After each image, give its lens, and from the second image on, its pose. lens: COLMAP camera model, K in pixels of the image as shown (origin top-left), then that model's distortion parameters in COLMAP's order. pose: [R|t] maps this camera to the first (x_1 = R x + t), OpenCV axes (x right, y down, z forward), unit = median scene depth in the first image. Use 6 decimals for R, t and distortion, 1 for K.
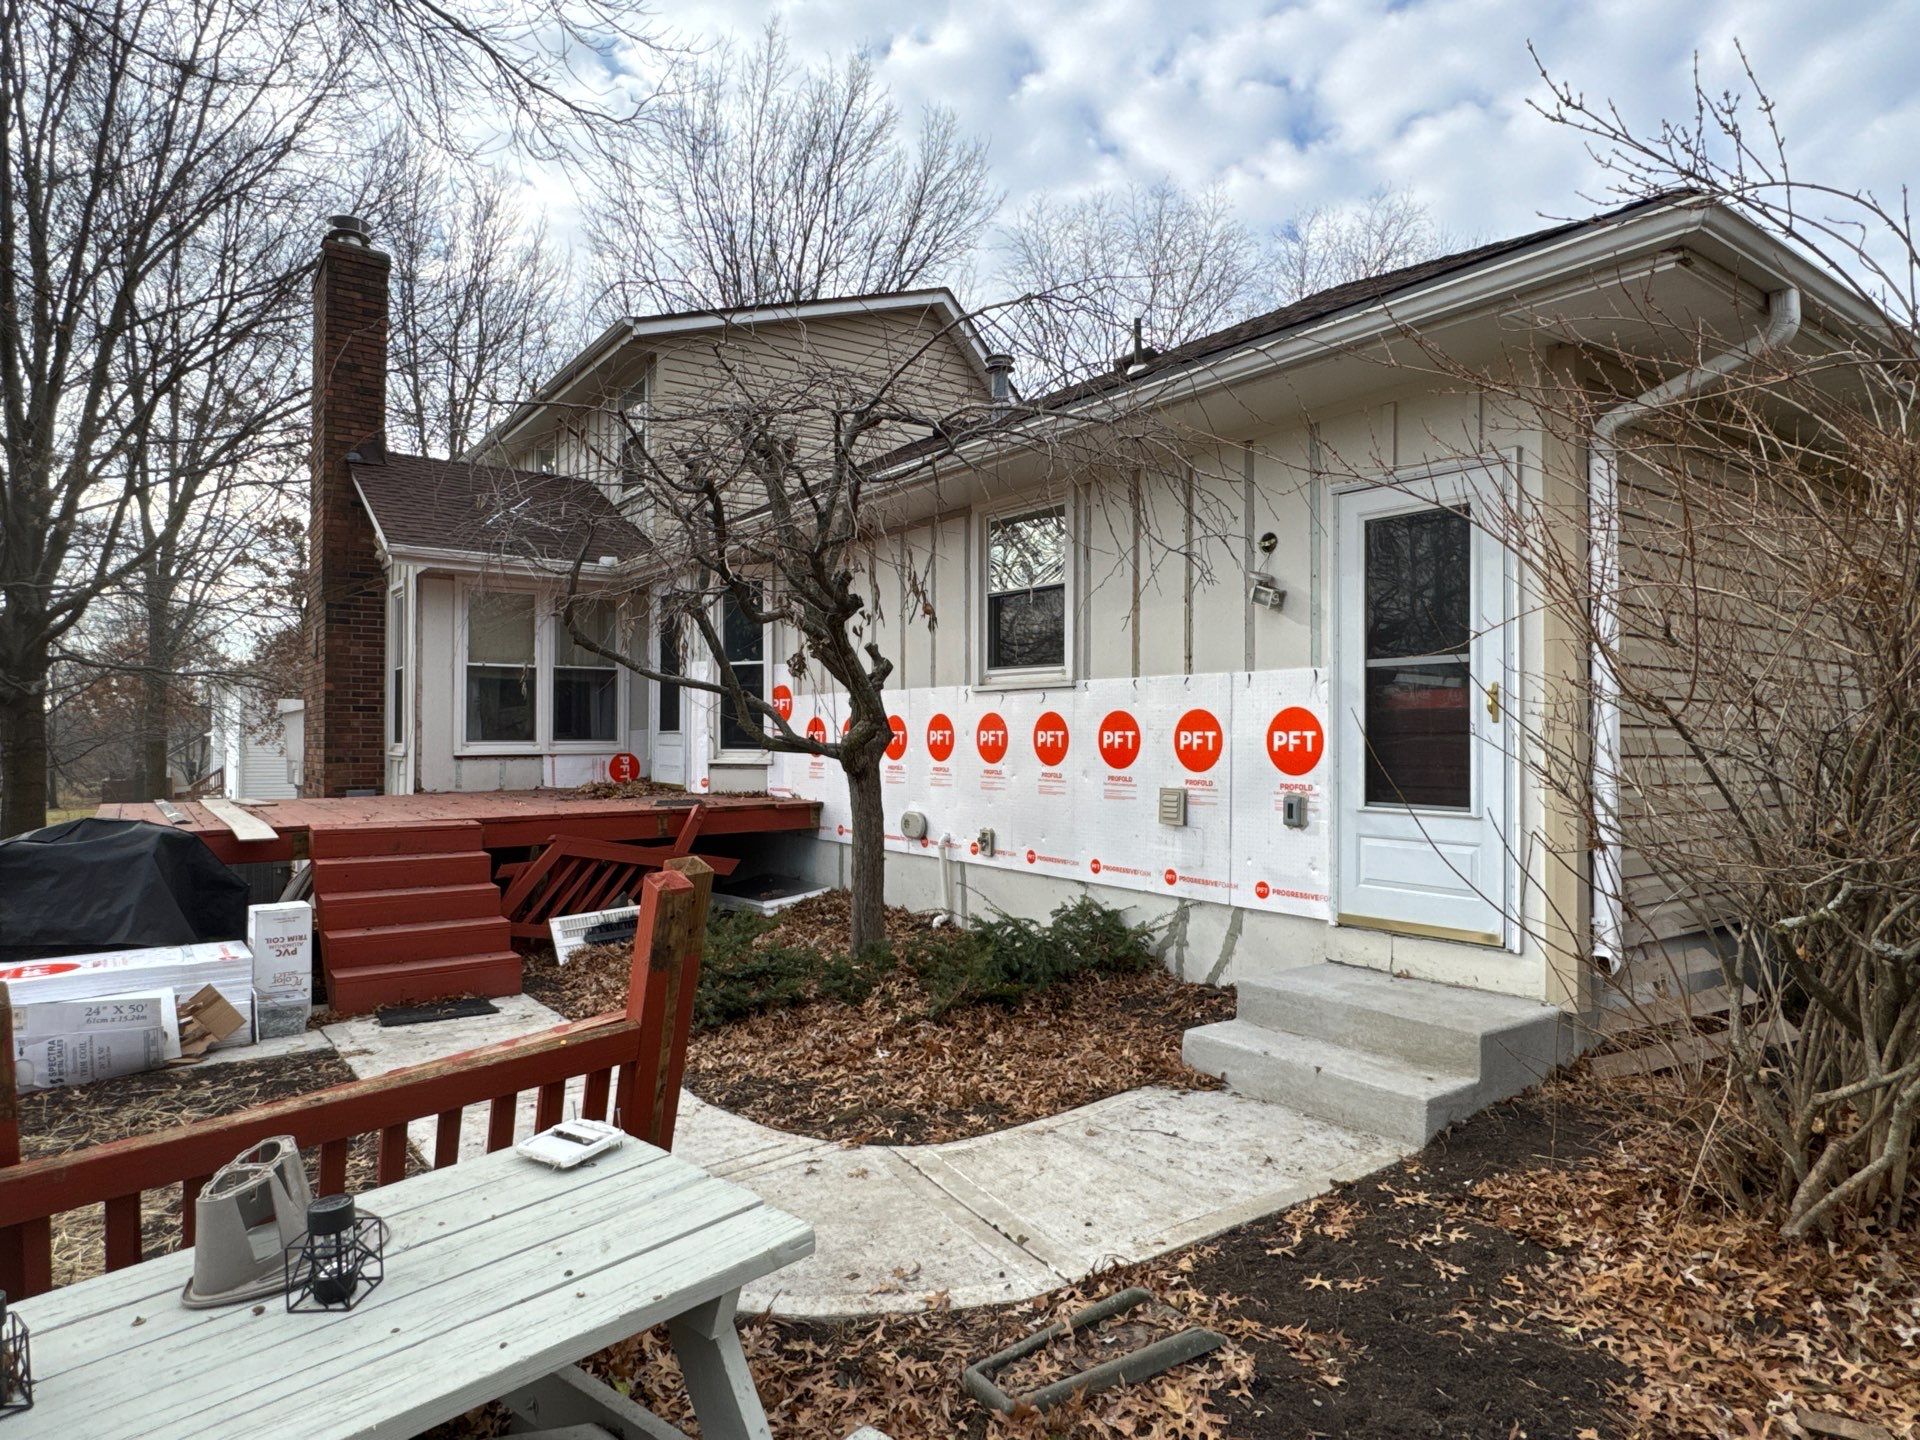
lens RADIAL K [[1125.5, 0, 958.5], [0, 1125.5, 724.5], [0, 0, 1]] dist [-0.001257, 0.001579]
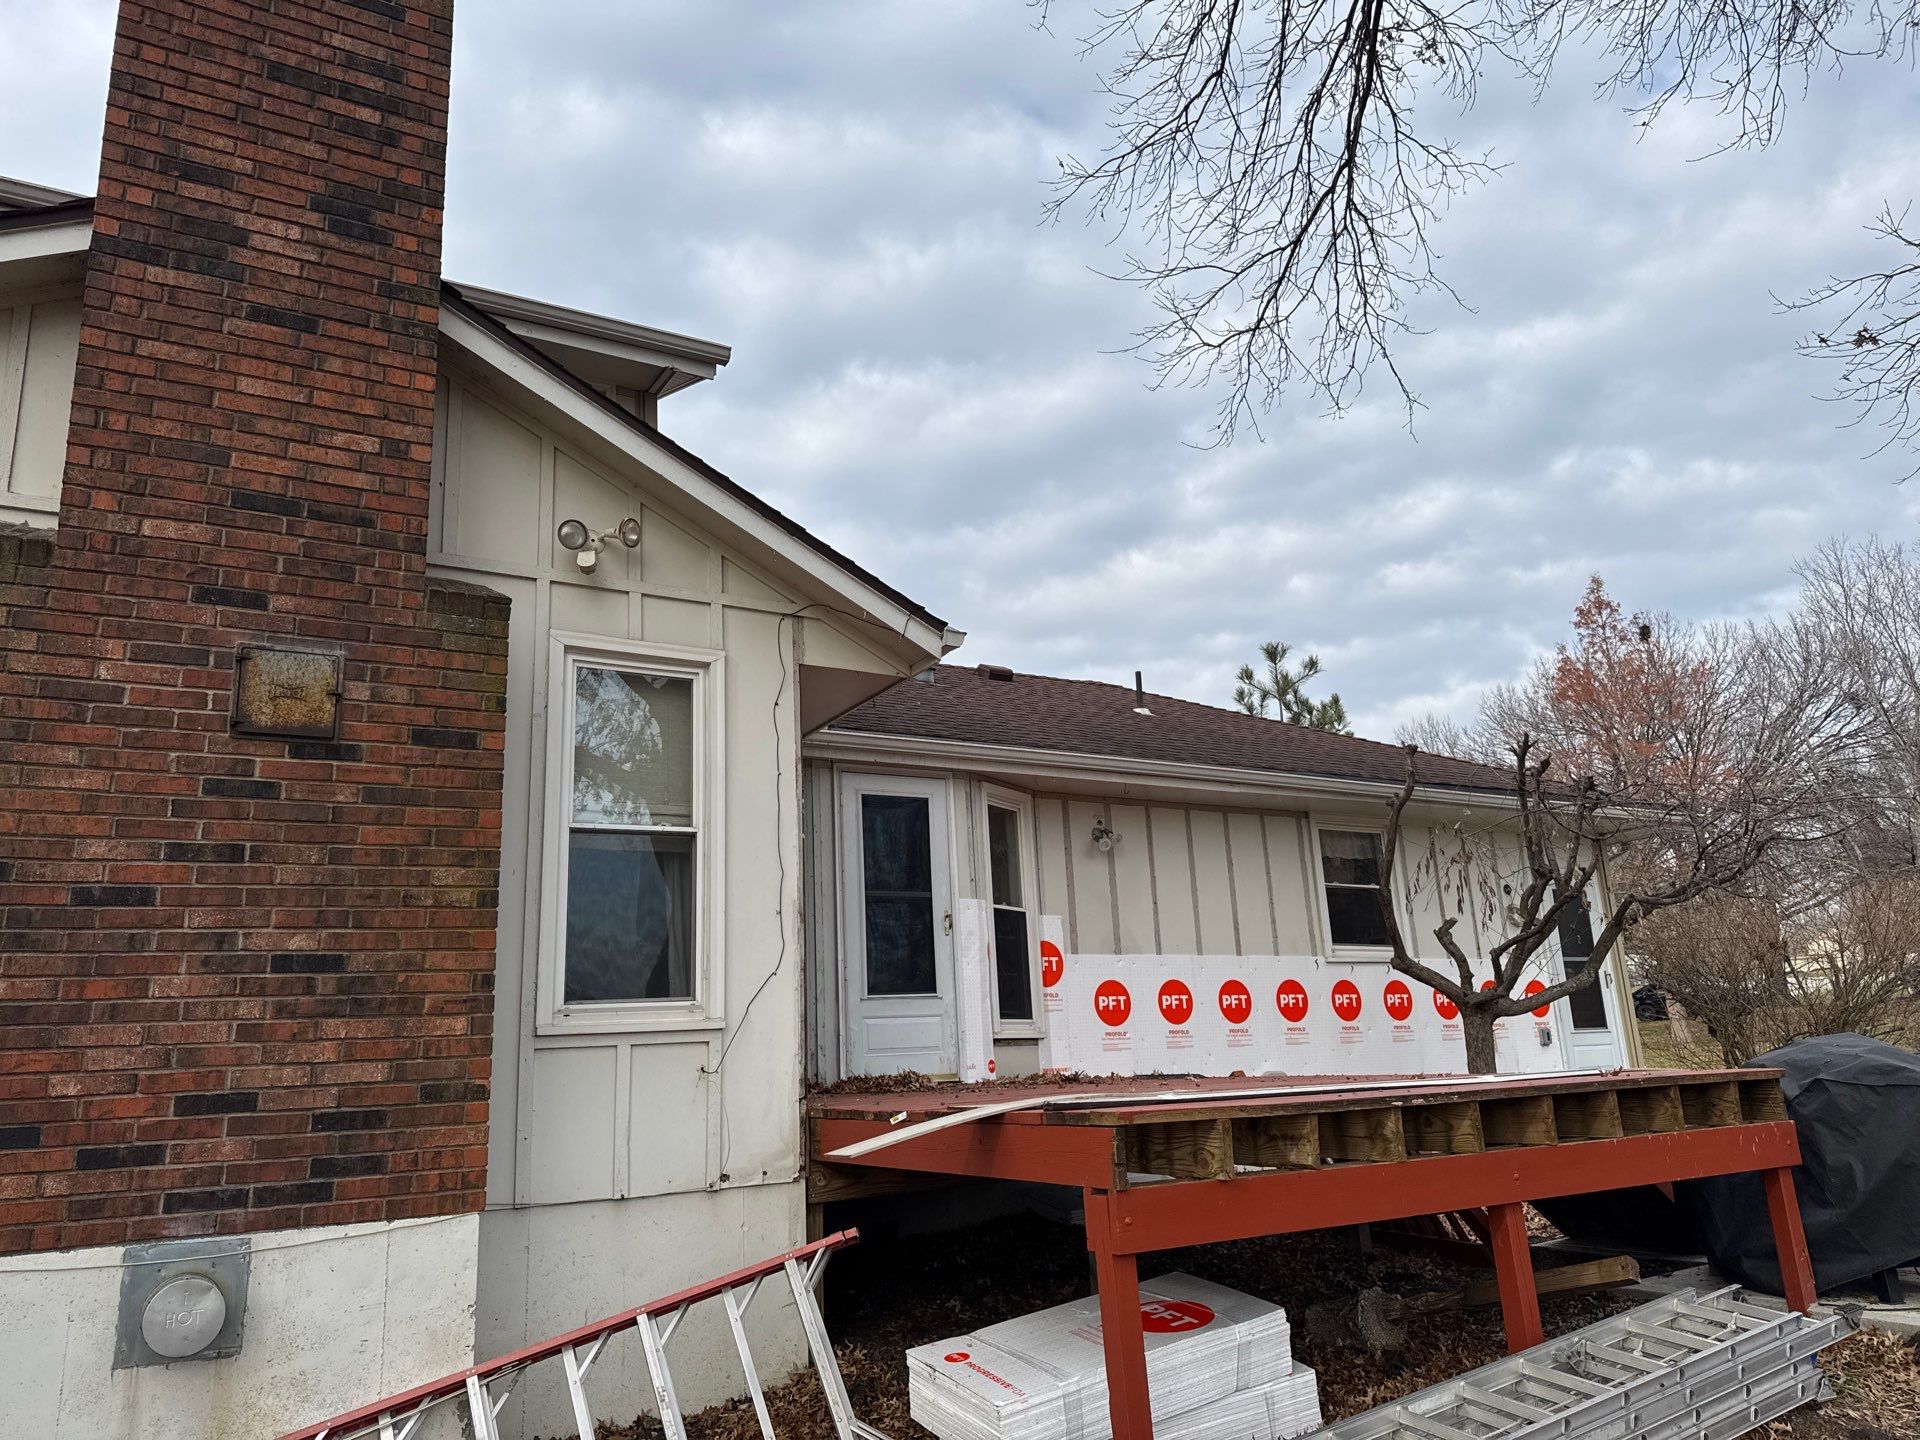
lens RADIAL K [[1327.4, 0, 955.4], [0, 1327.4, 732.1], [0, 0, 1]] dist [0.039150, -0.042754]
pose [[0.108562, 0.234945, 0.965927, -1.894823], [0.033486, 0.970254, -0.239761, 0.080939], [-0.993526, 0.058374, 0.097466, 1.571929]]
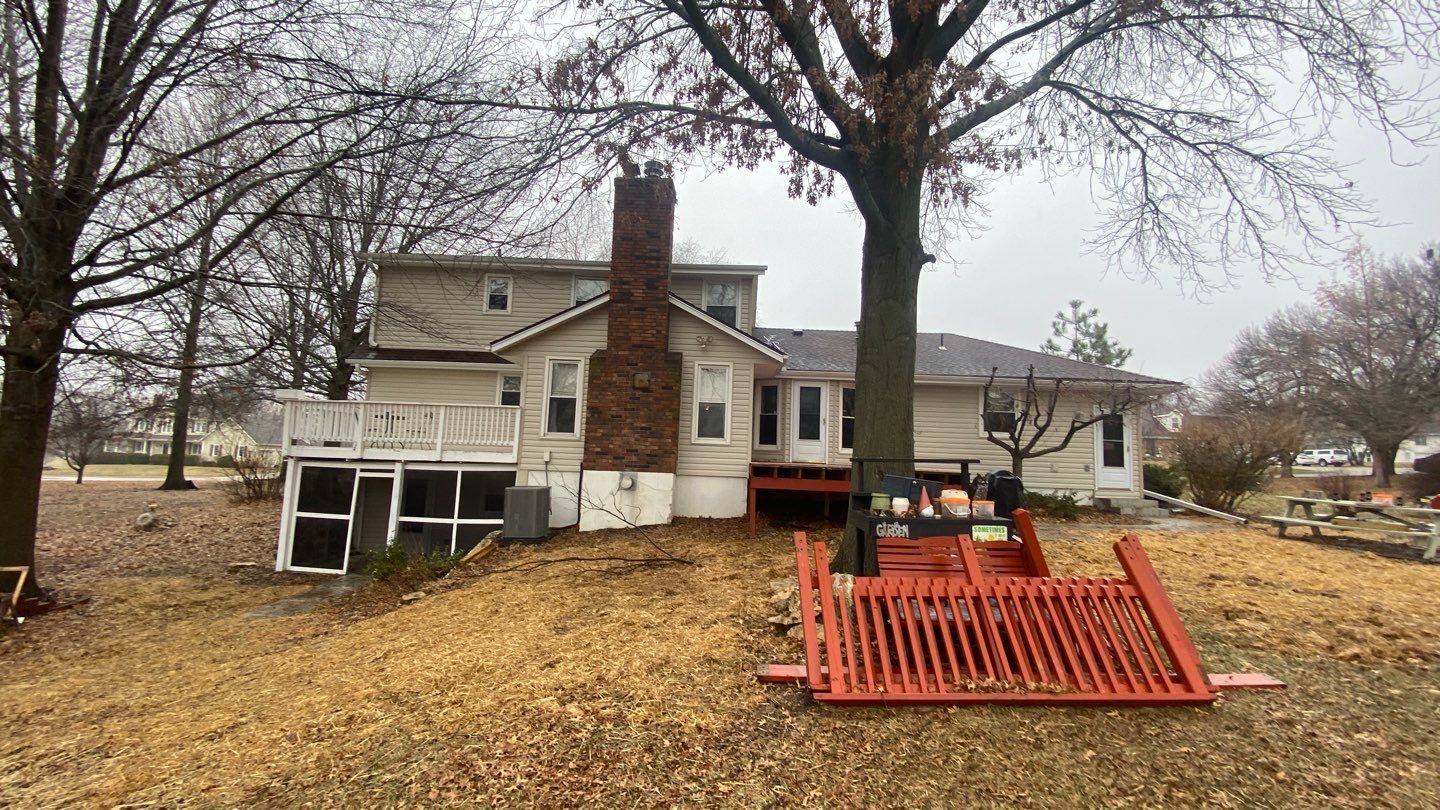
lens RADIAL K [[593.6, 0, 729.2], [0, 593.6, 399.0], [0, 0, 1]] dist [0.012830, -0.018690]
pose [[0.591289, 0.104326, 0.799683, -2.583714], [-0.047468, 0.994380, -0.094627, 0.087273], [-0.805062, 0.017992, 0.592918, 0.625366]]
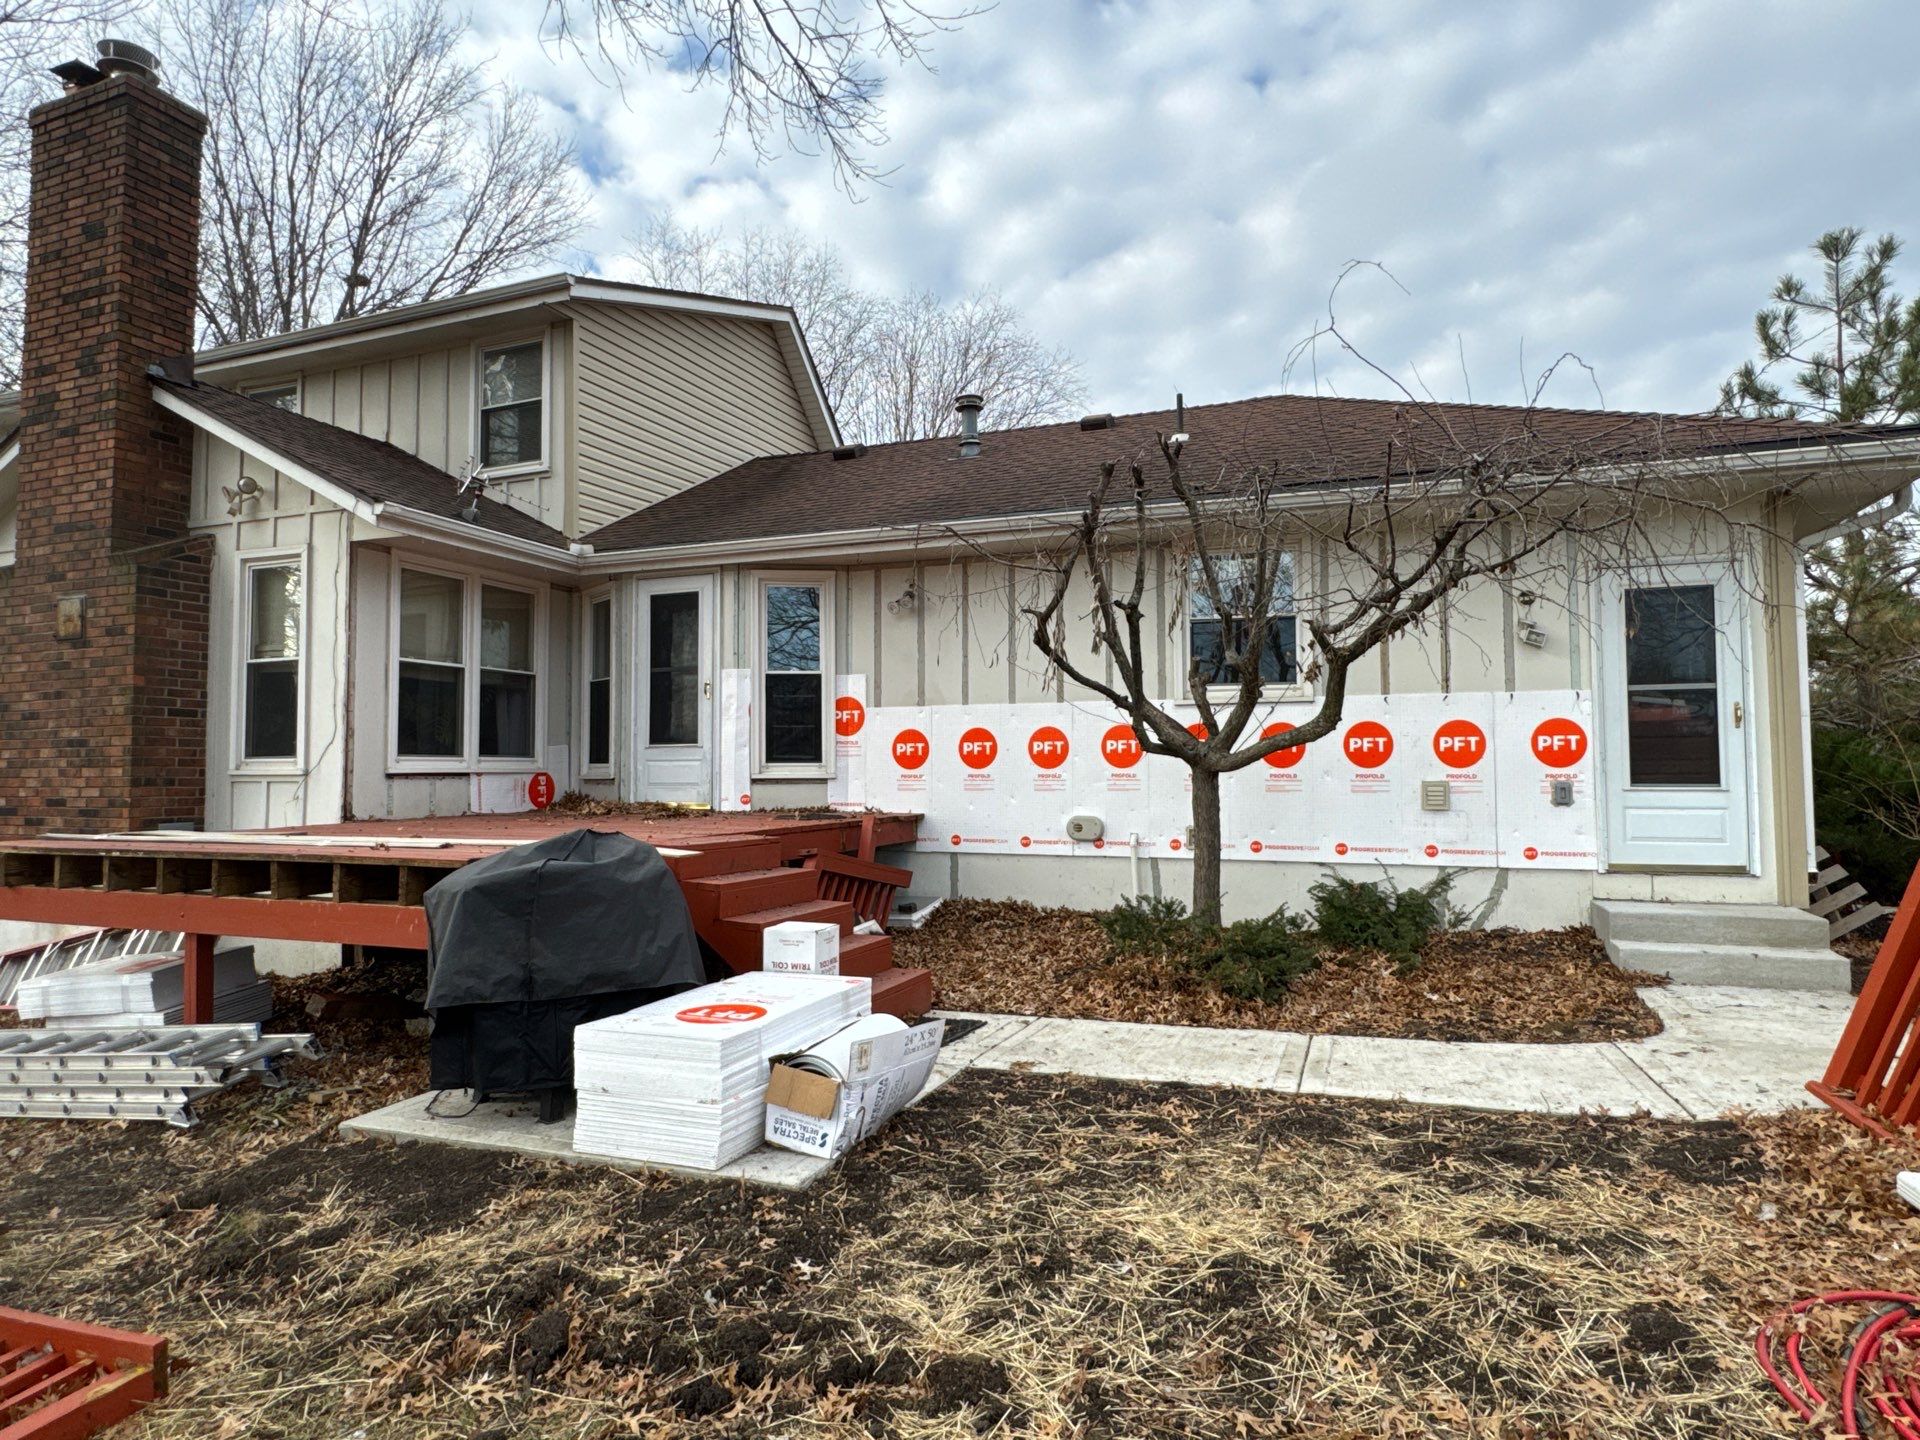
lens RADIAL K [[1125.5, 0, 958.5], [0, 1125.5, 724.5], [0, 0, 1]] dist [-0.001257, 0.001579]
pose [[0.843870, 0.019781, 0.536184, -0.976864], [-0.000982, 0.999375, -0.035324, 0.038385], [-0.536548, 0.029282, 0.843362, 0.210905]]
